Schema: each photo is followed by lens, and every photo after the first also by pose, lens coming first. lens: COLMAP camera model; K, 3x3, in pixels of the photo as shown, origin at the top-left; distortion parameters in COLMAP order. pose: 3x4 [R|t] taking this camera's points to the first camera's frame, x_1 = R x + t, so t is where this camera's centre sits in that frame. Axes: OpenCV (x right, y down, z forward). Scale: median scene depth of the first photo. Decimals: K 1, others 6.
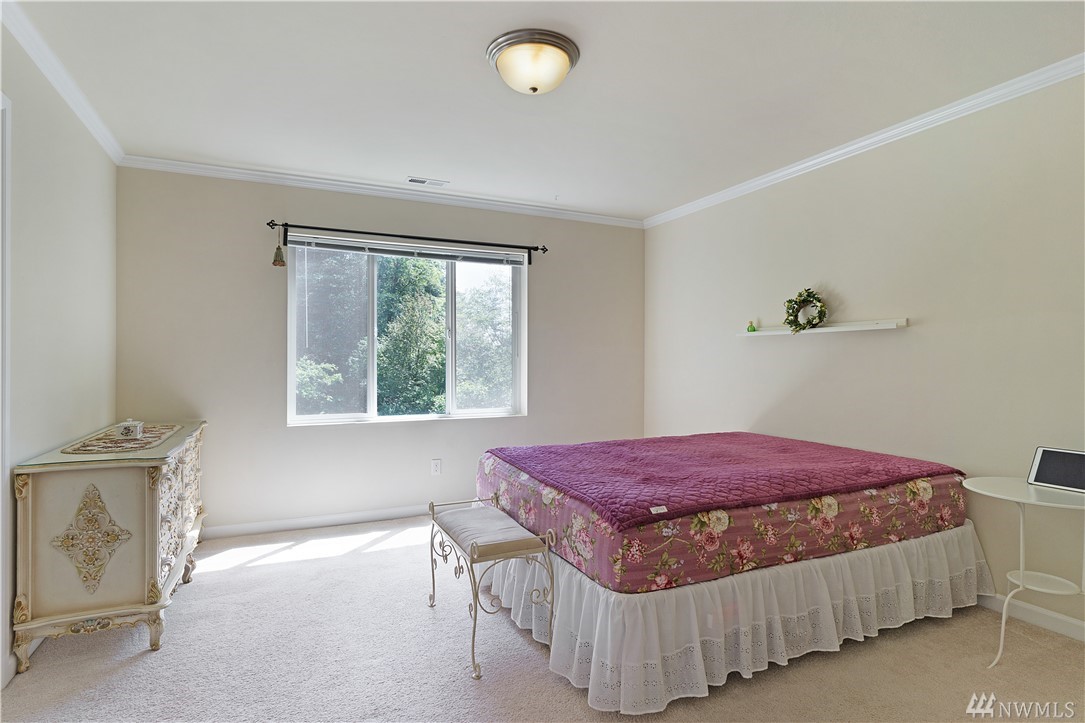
lens RADIAL K [[555.9, 0, 538.1], [0, 555.9, 361.1], [0, 0, 1]] dist [-0.010563, 0.005793]
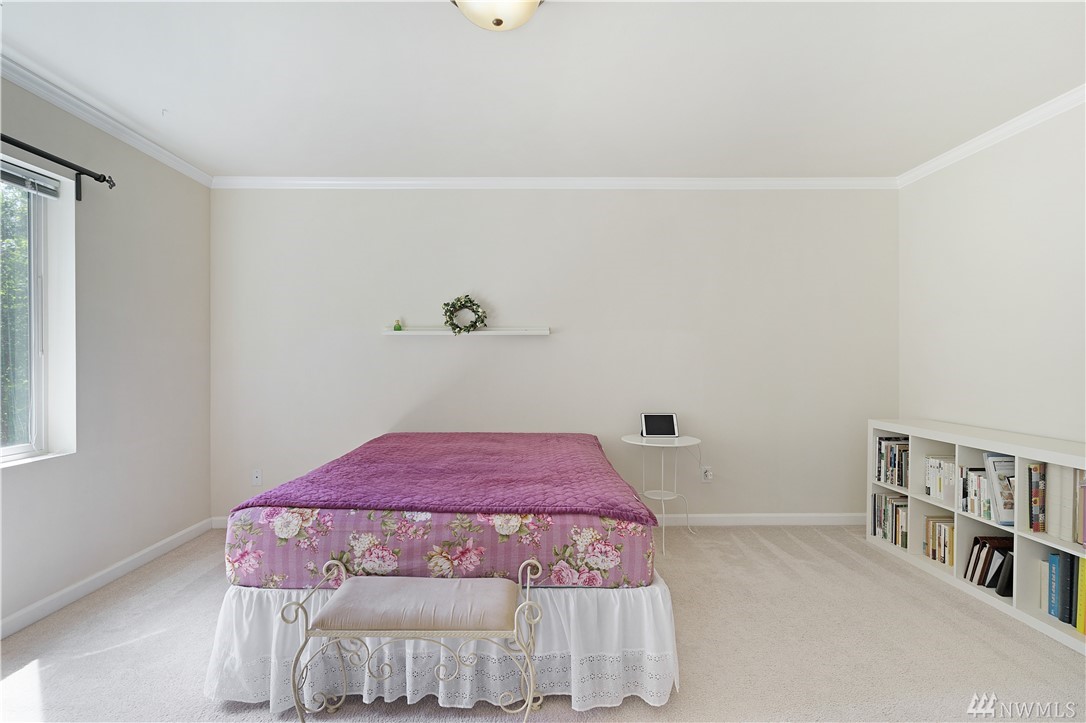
lens RADIAL K [[556.4, 0, 538.8], [0, 556.4, 360.7], [0, 0, 1]] dist [-0.010563, 0.005793]
pose [[0.423546, -0.003131, 0.905869, -0.547000], [-0.000499, 0.999993, 0.003690, -0.003526], [-0.905874, -0.002015, 0.423542, 0.466303]]
